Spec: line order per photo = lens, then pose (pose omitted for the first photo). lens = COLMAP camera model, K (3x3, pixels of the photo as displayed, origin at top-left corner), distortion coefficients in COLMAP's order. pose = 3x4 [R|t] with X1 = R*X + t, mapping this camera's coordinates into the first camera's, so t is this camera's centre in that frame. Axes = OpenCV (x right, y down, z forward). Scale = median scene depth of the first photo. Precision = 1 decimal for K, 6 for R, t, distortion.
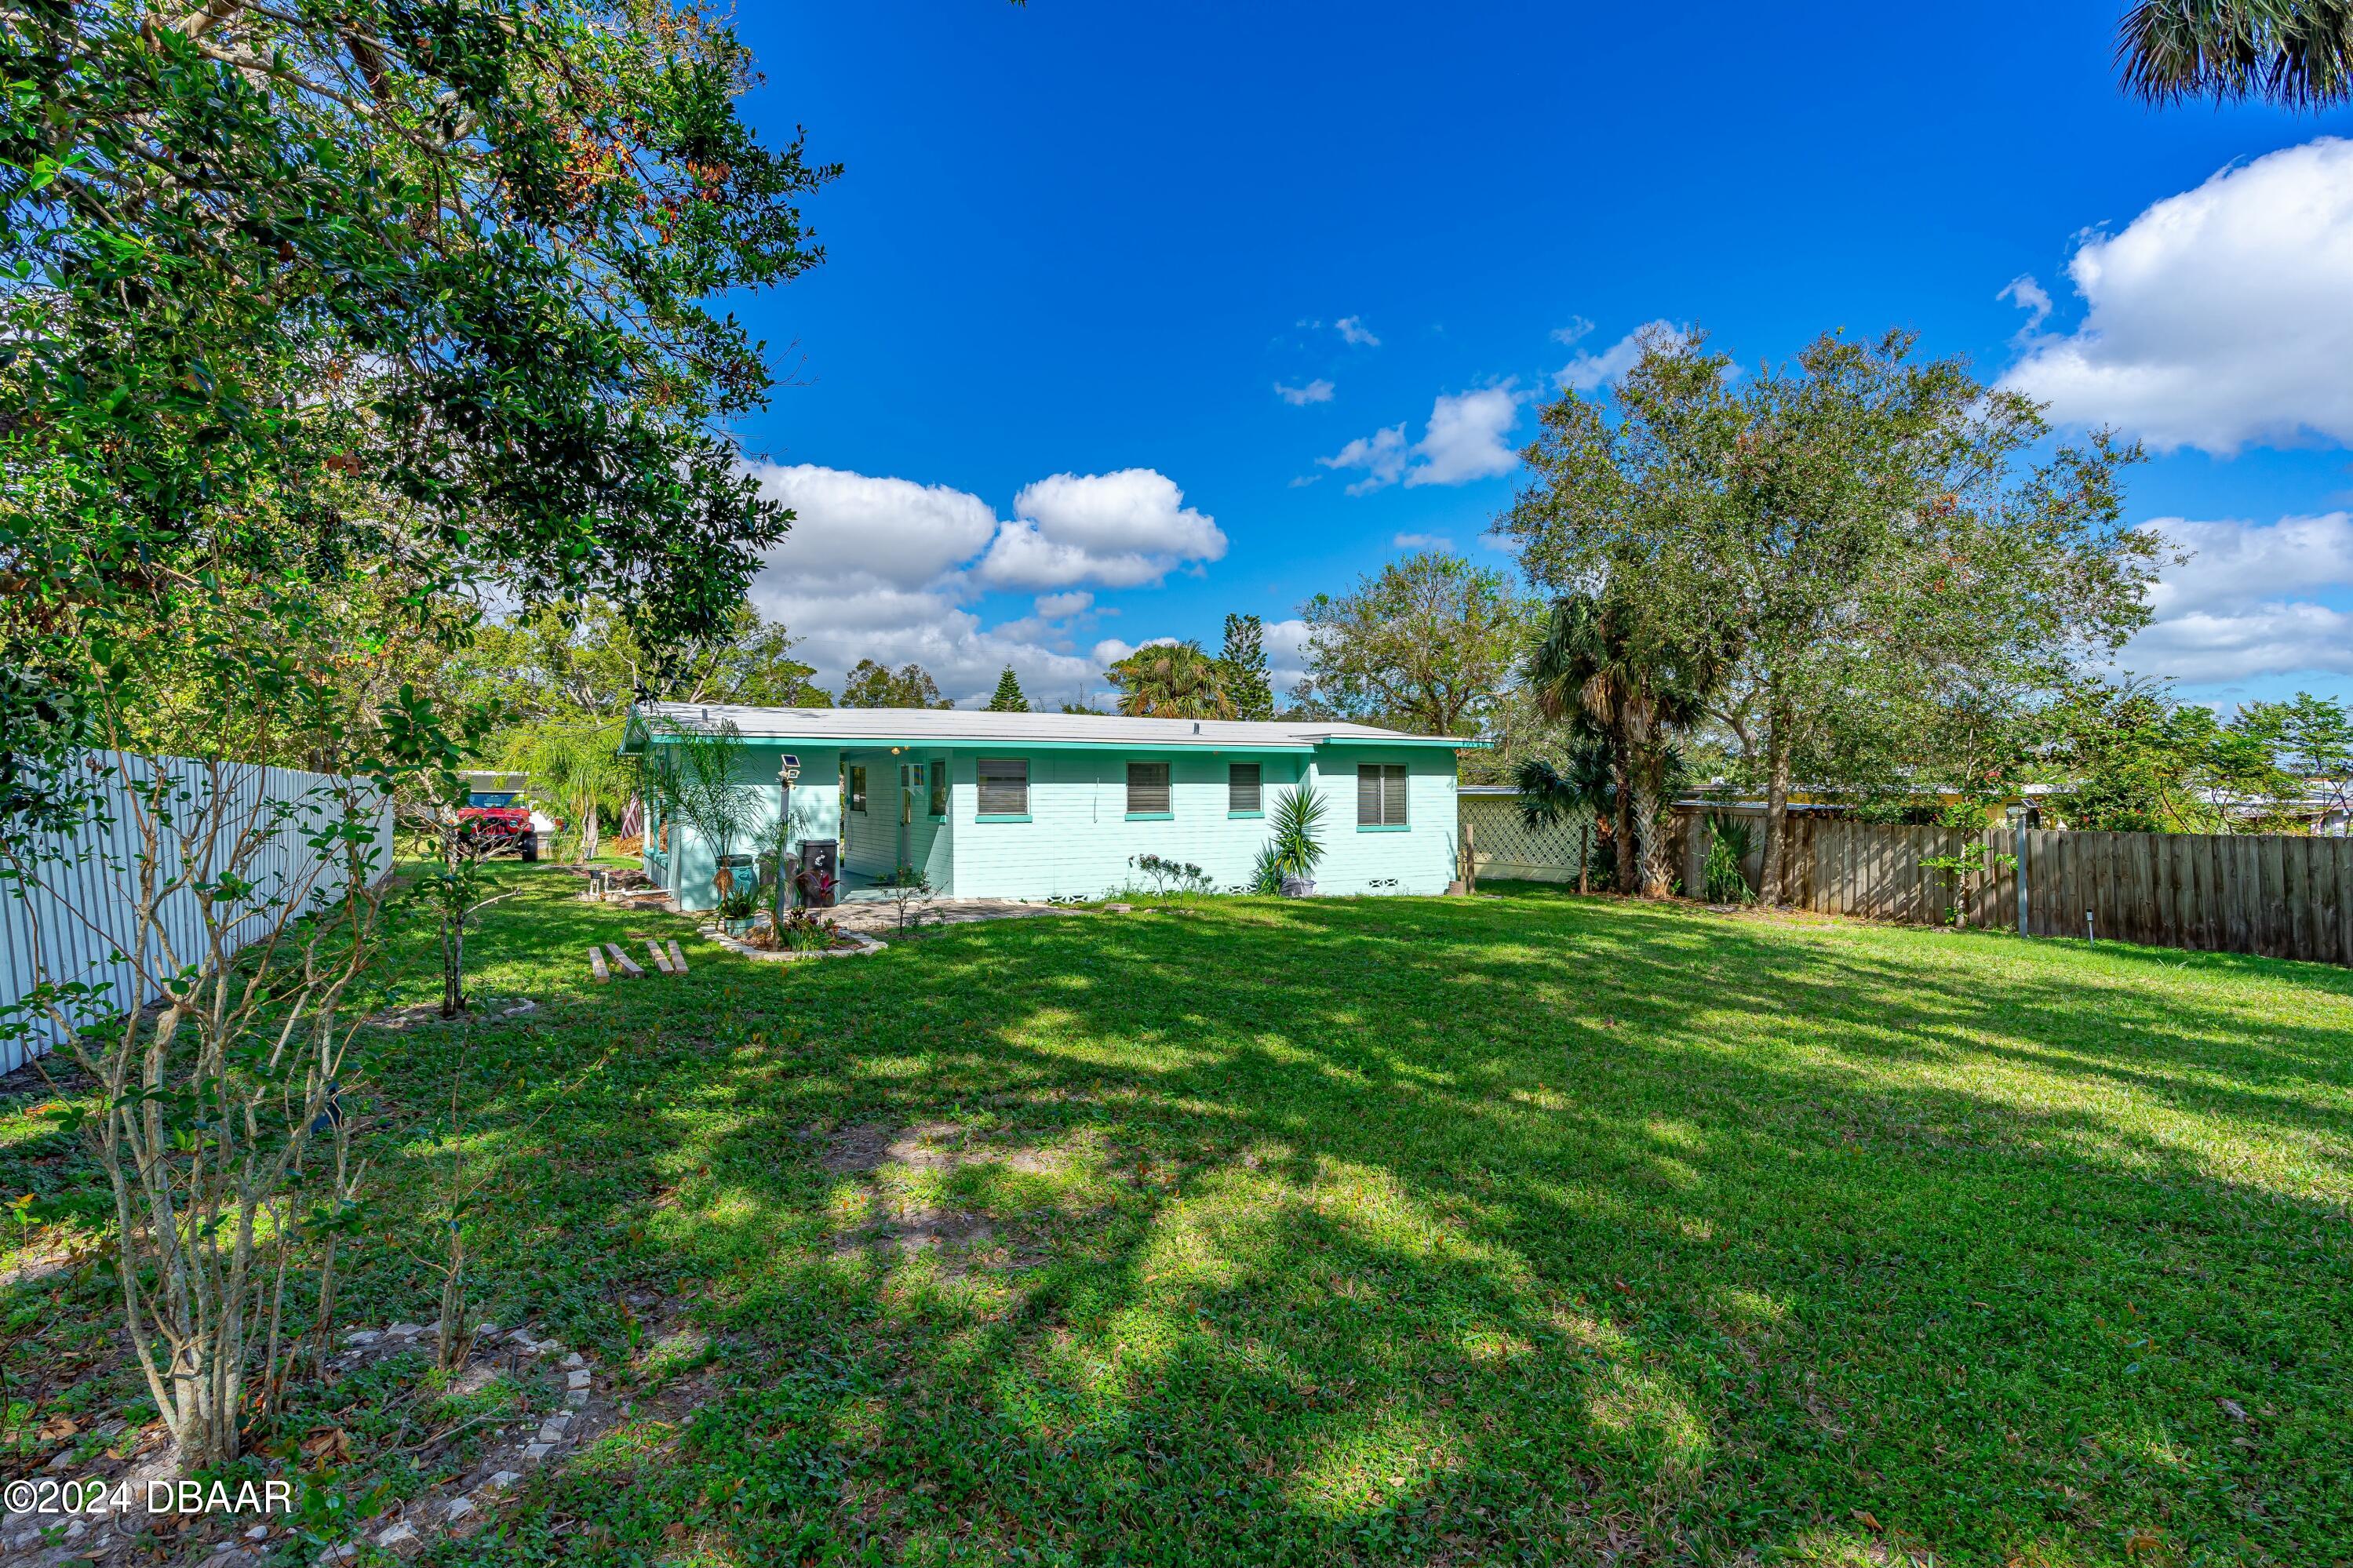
lens RADIAL K [[1180.2, 0, 1176.5], [0, 1180.2, 784.0], [0, 0, 1]] dist [-0.002212, -0.000952]
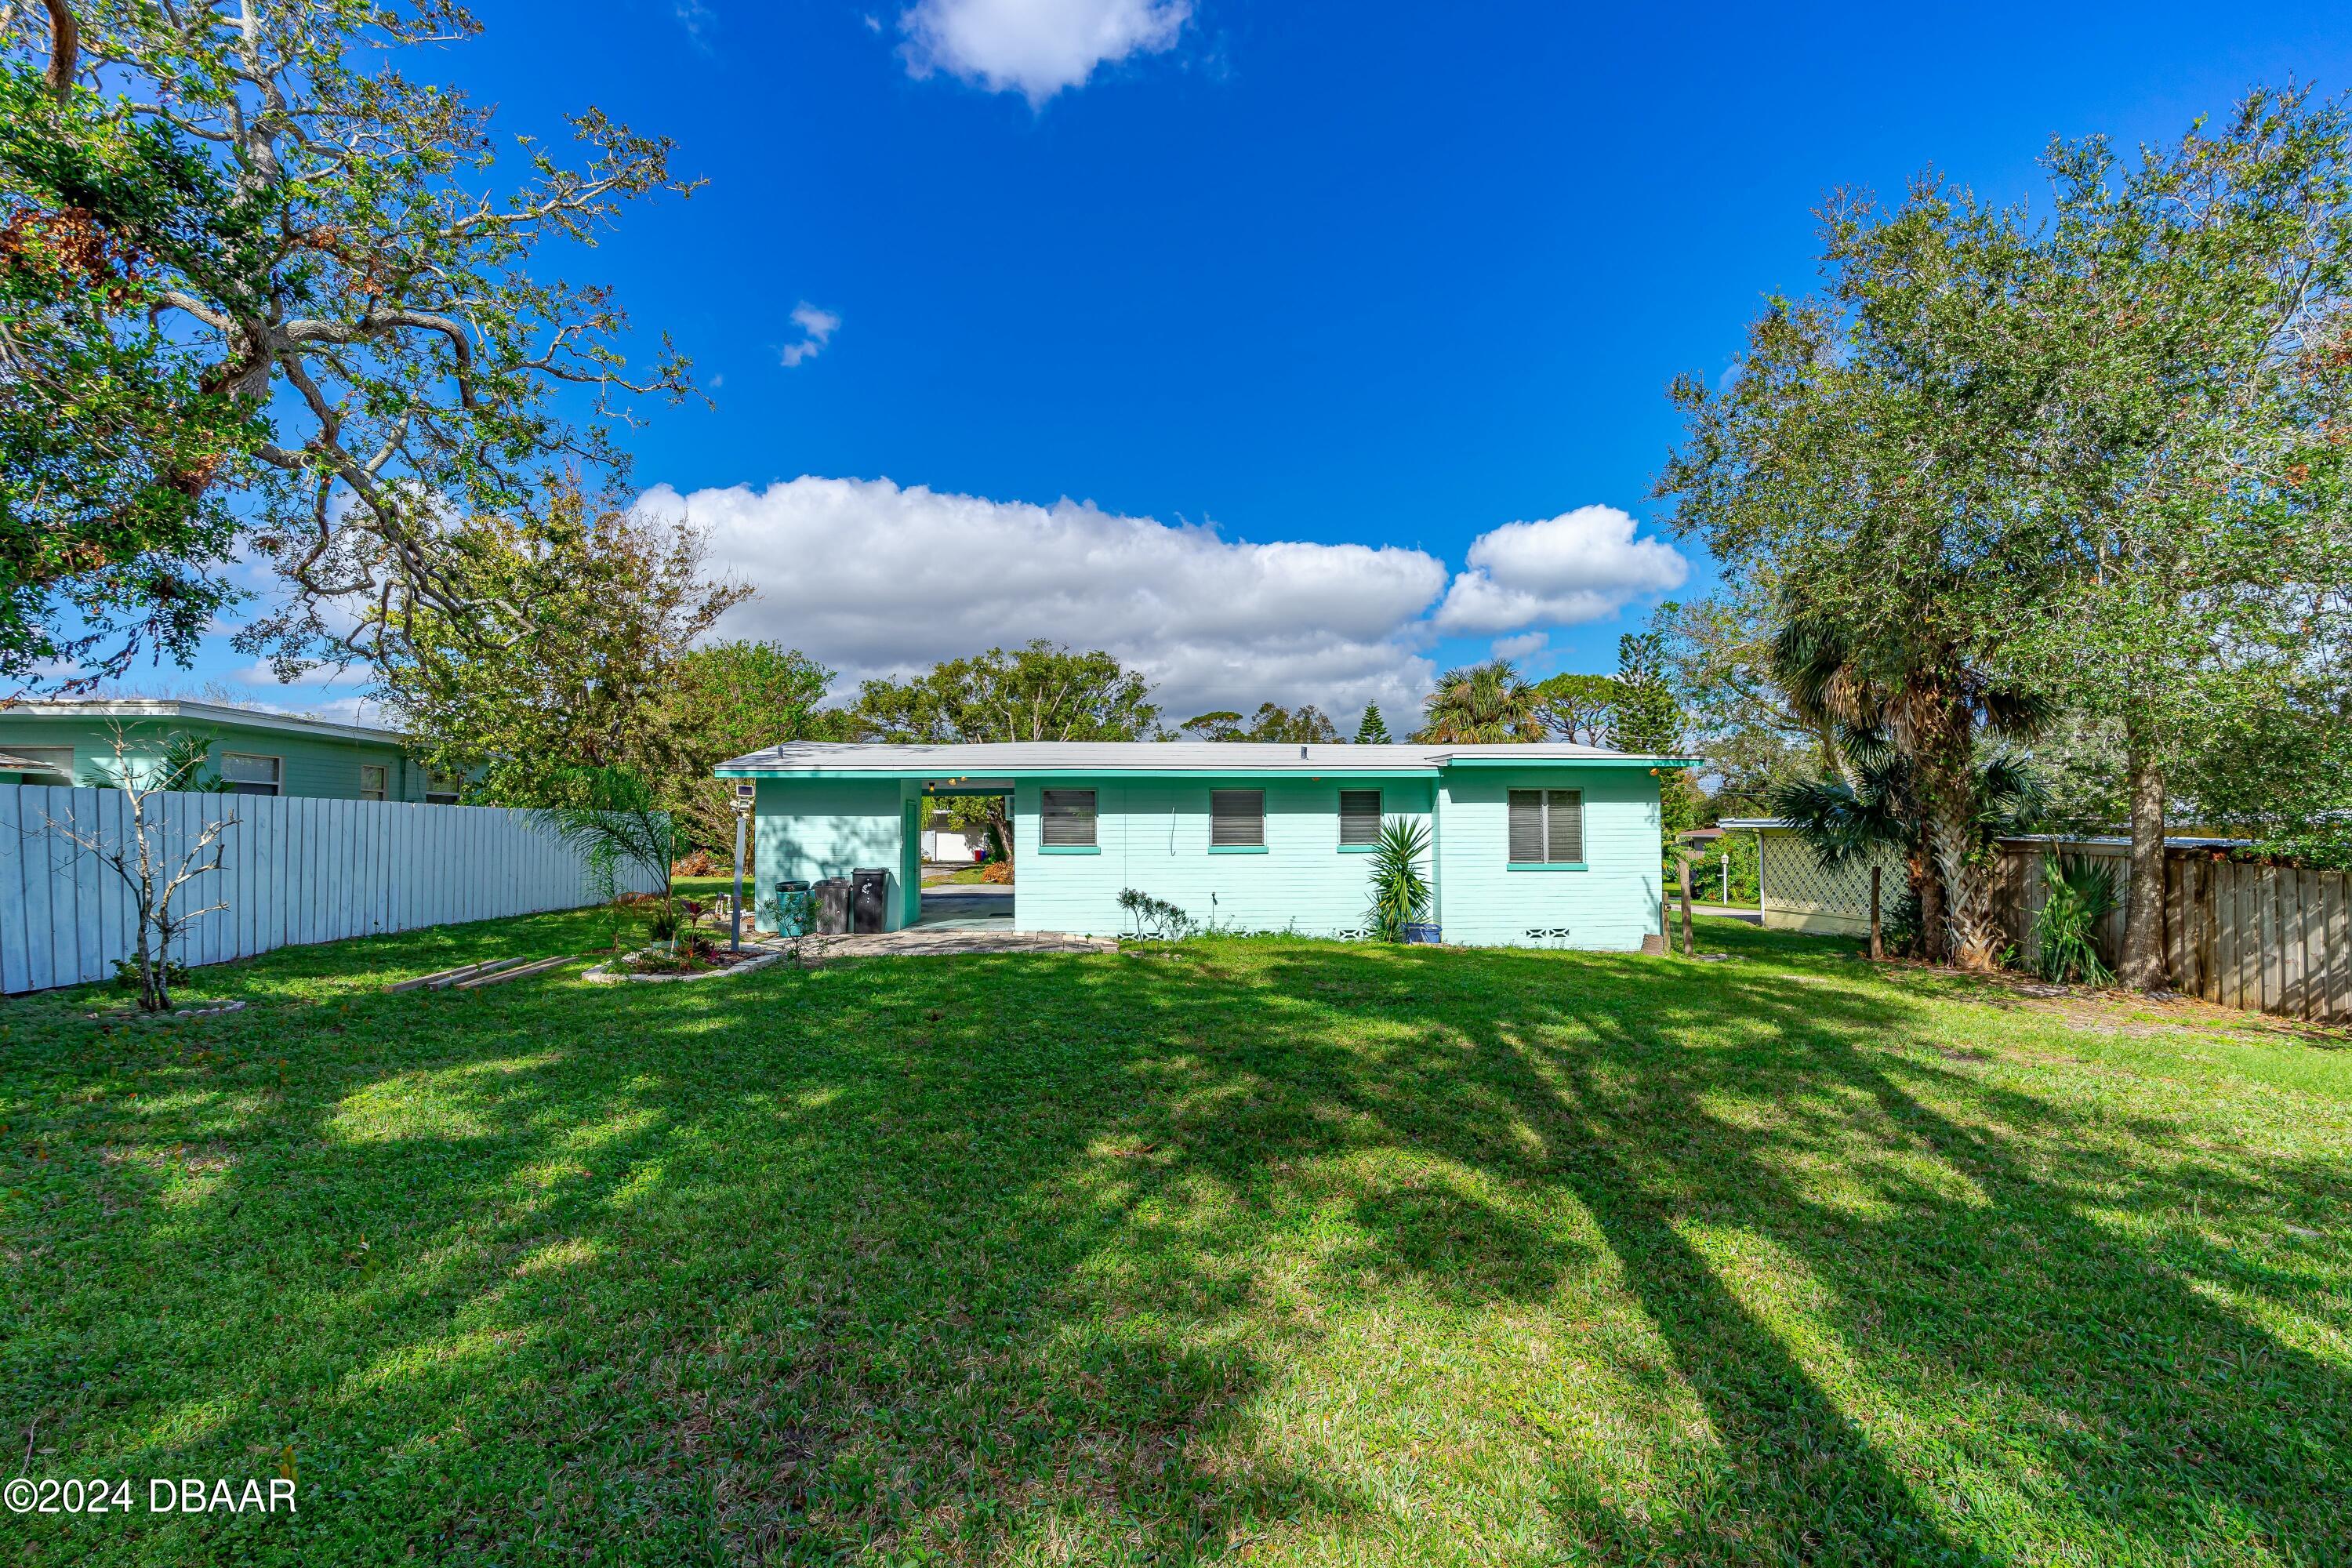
lens RADIAL K [[1119.5, 0, 1176.0], [0, 1119.5, 784.0], [0, 0, 1]] dist [-0.002111, -0.000643]
pose [[0.898659, -0.017435, -0.438301, 0.292666], [0.002334, 0.999386, -0.034968, 0.006319], [0.438641, 0.030401, 0.898148, 0.182807]]
